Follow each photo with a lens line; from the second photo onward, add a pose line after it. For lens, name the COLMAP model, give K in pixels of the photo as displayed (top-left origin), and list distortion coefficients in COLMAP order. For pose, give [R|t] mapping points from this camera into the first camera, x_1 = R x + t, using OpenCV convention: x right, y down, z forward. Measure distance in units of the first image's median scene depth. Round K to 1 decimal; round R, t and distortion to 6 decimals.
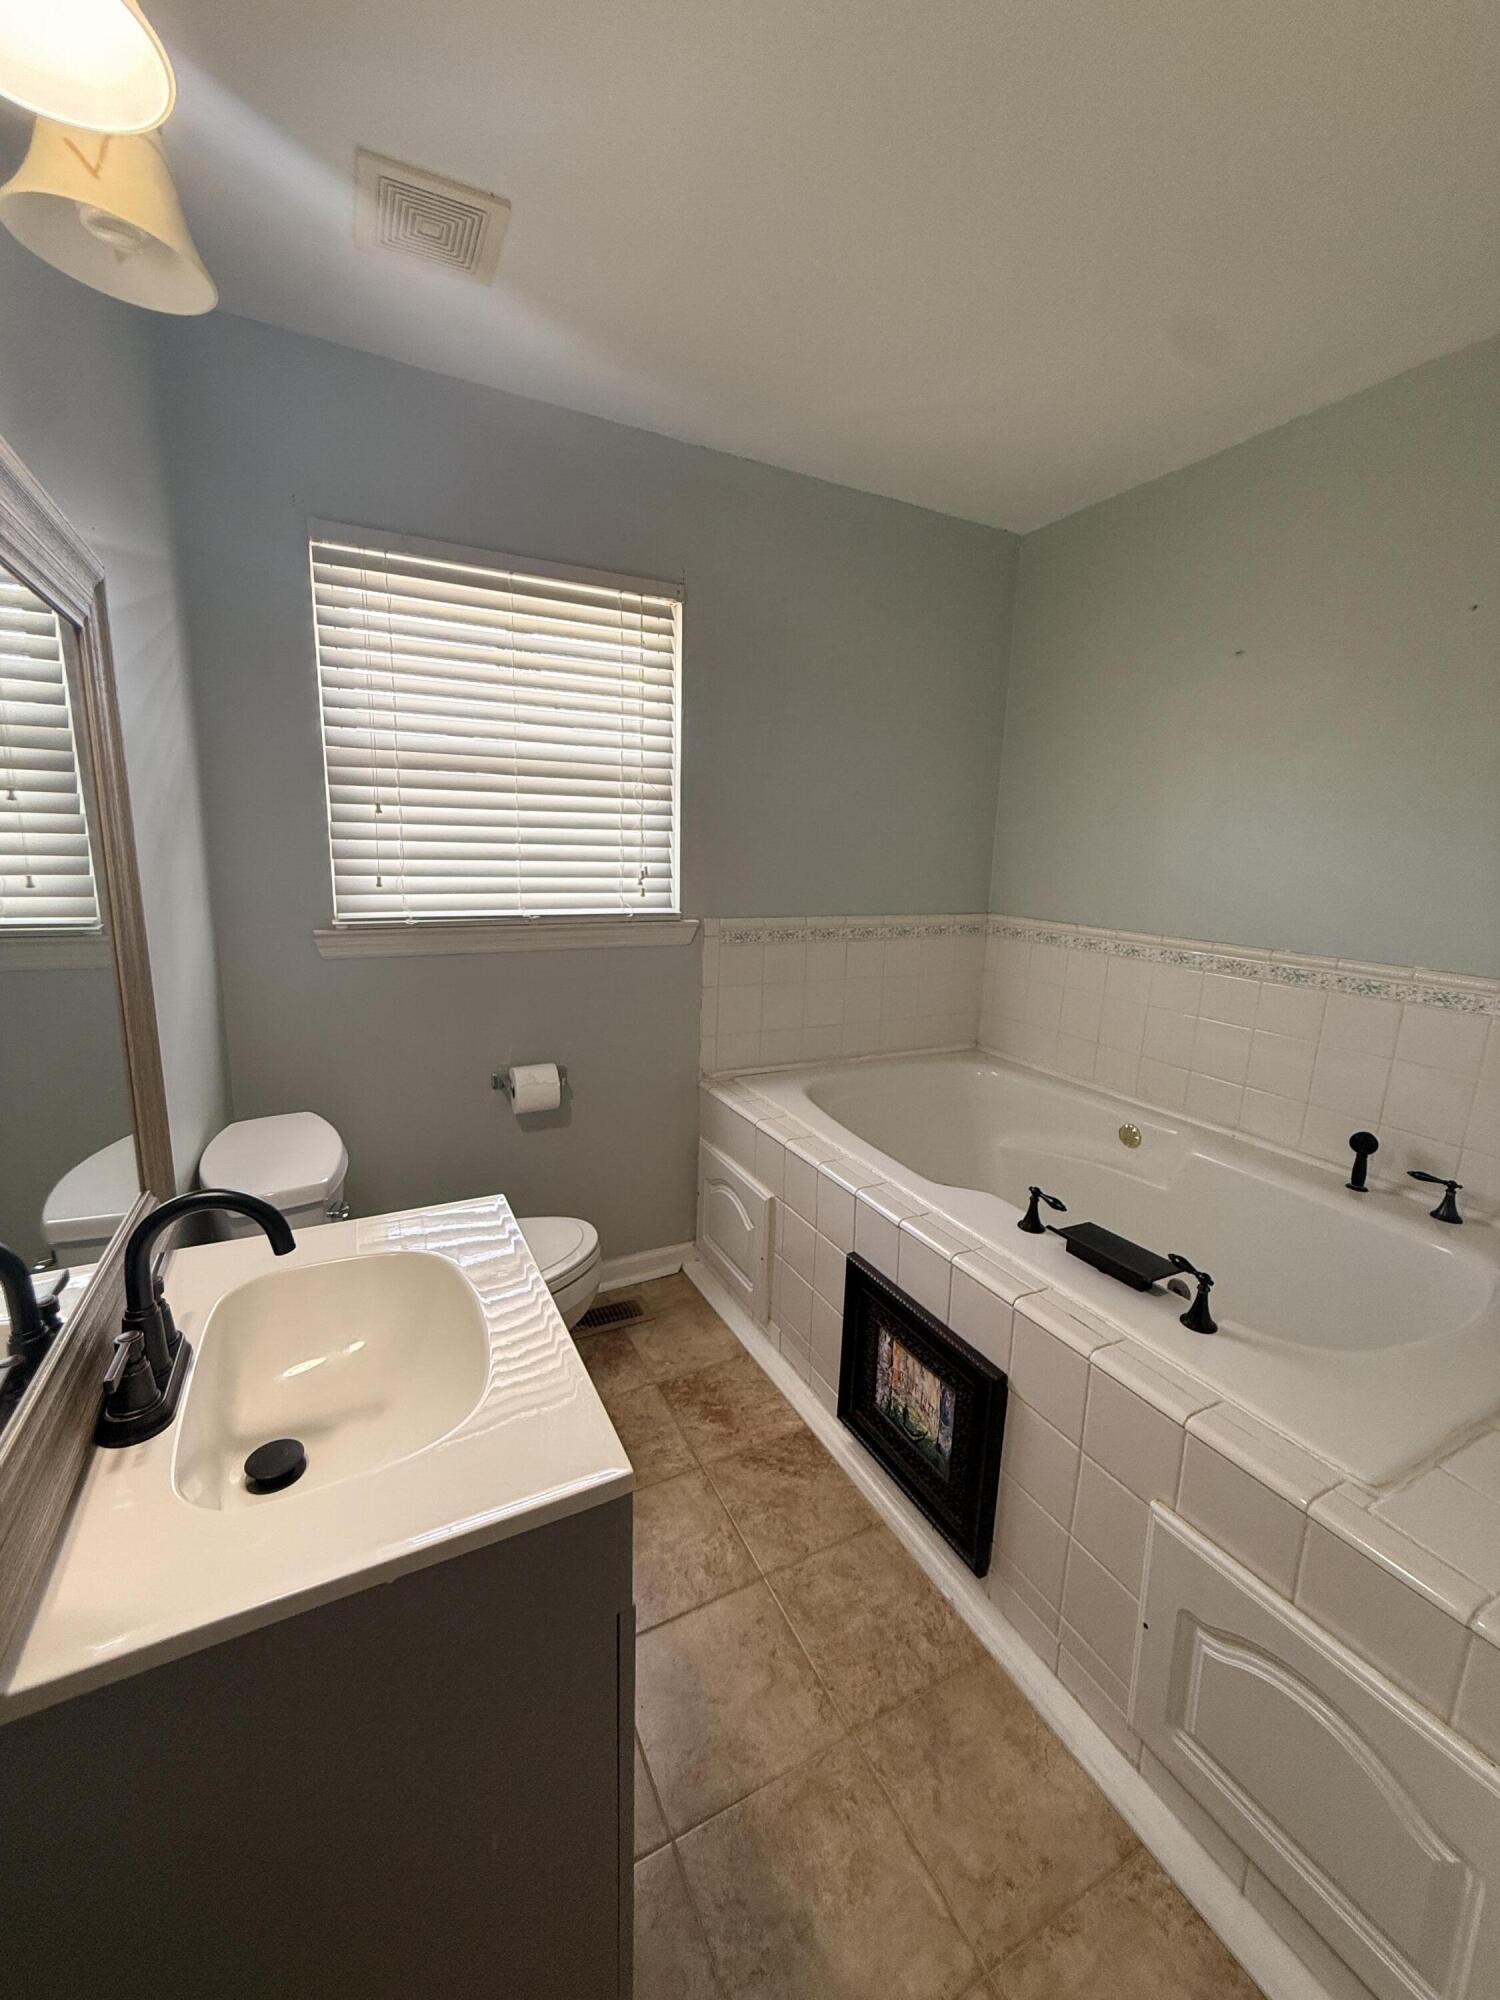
lens RADIAL K [[792.1, 0, 753.0], [0, 792.1, 992.6], [0, 0, 1]] dist [-0.001599, 0.000386]
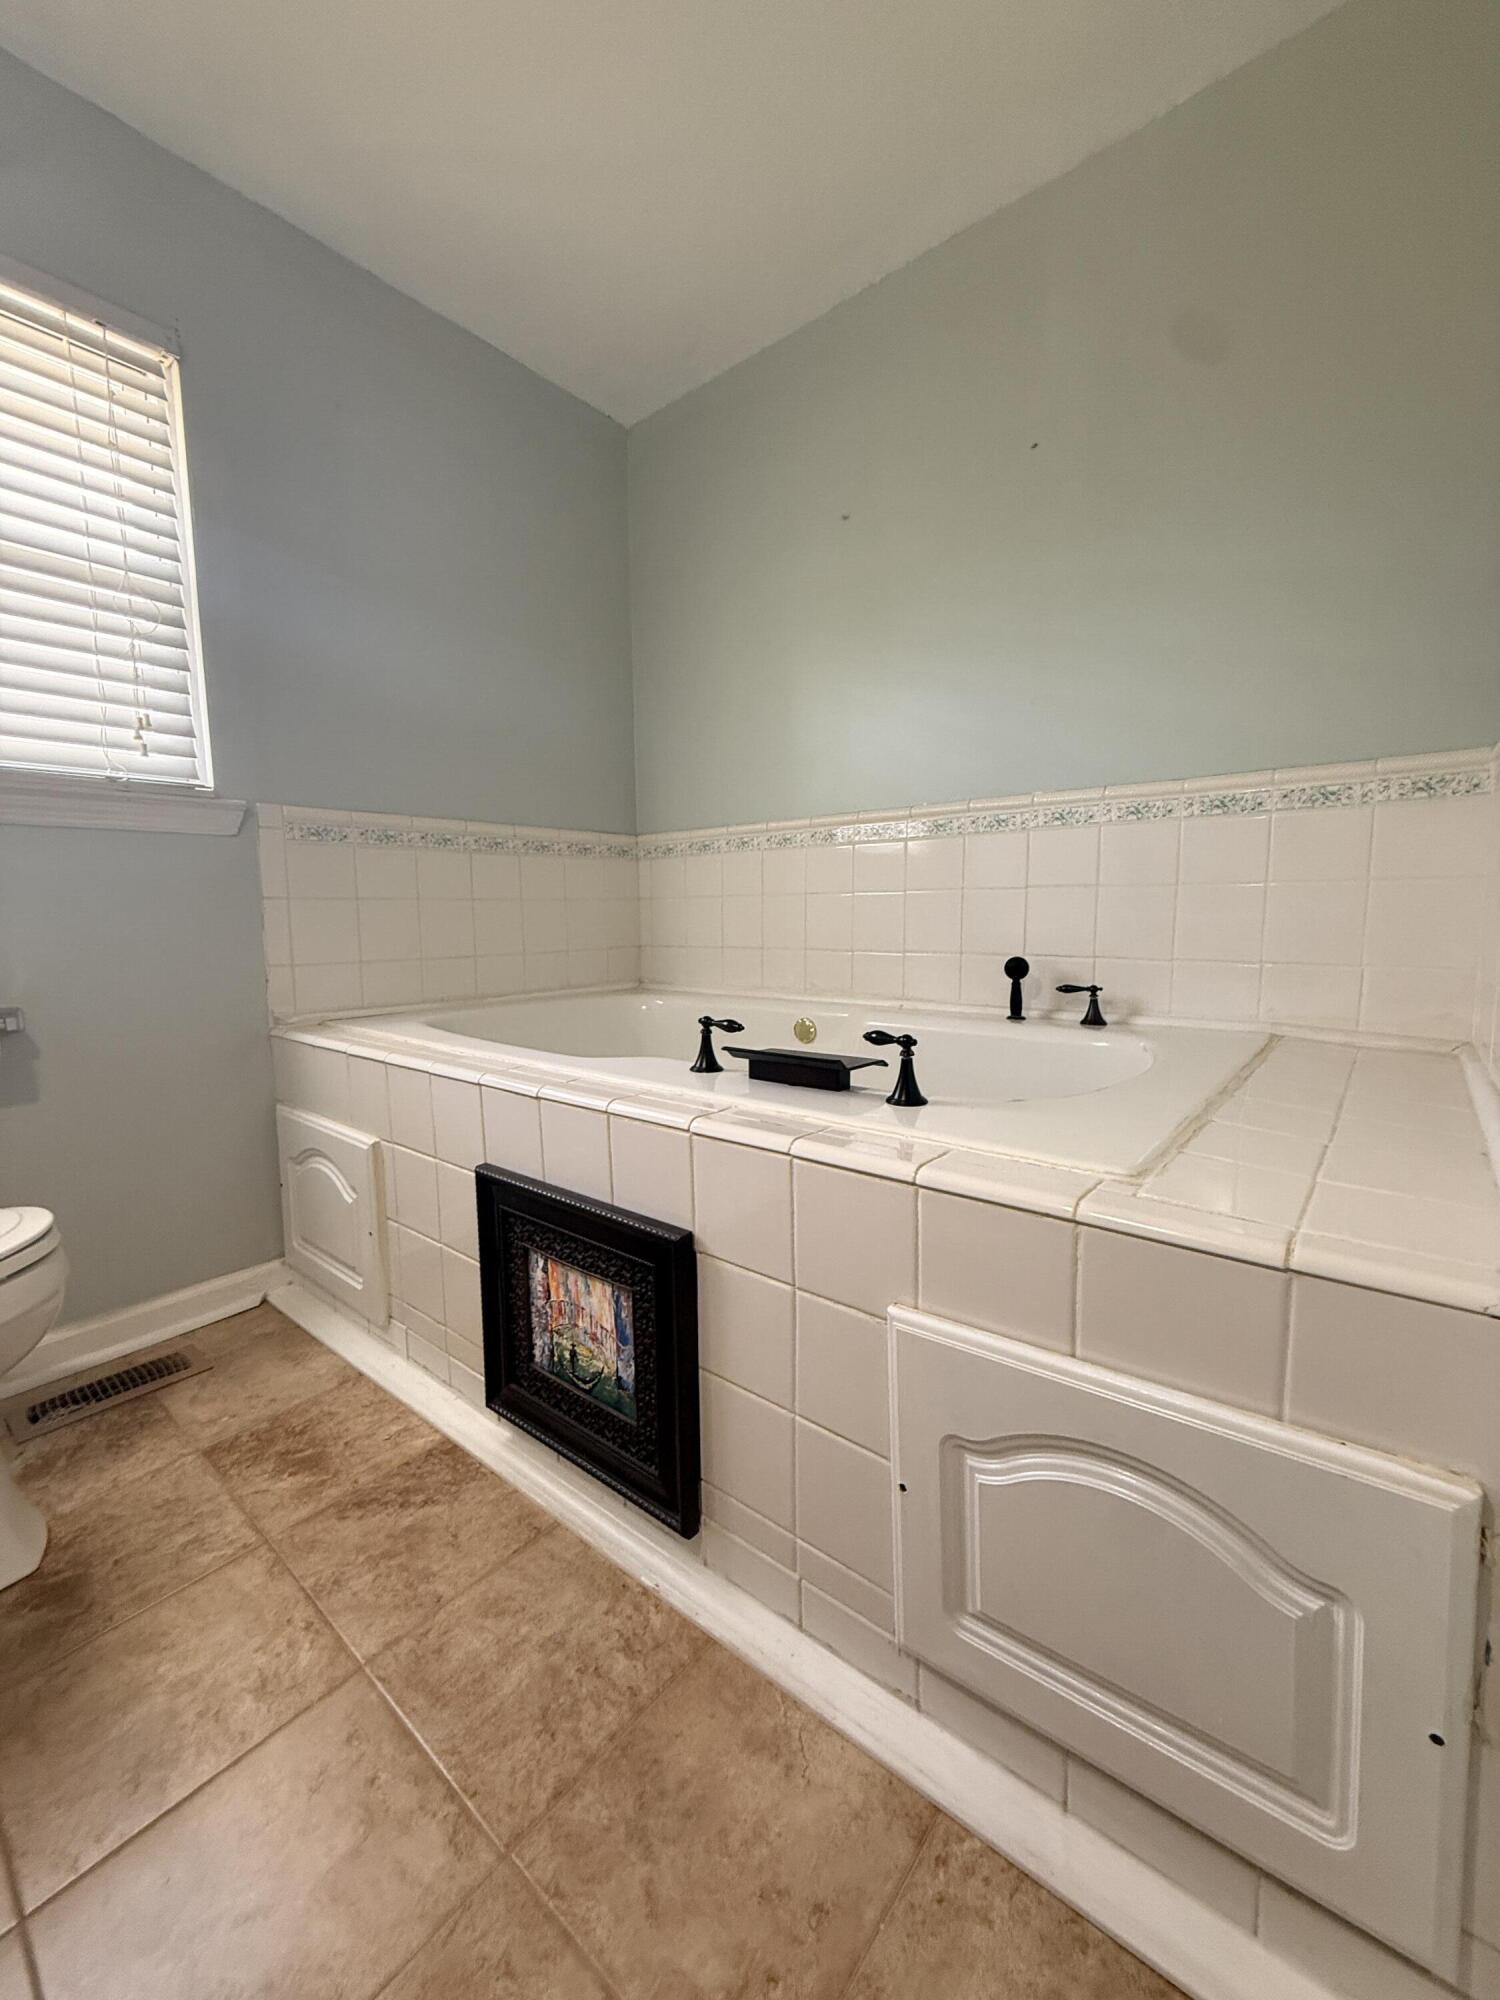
lens RADIAL K [[792.1, 0, 751.3], [0, 792.1, 995.3], [0, 0, 1]] dist [-0.001599, 0.000386]
pose [[0.917575, -0.082573, 0.388892, 0.089831], [0.114633, 0.991599, -0.059928, 0.272108], [-0.380676, 0.099569, 0.919332, 0.245522]]
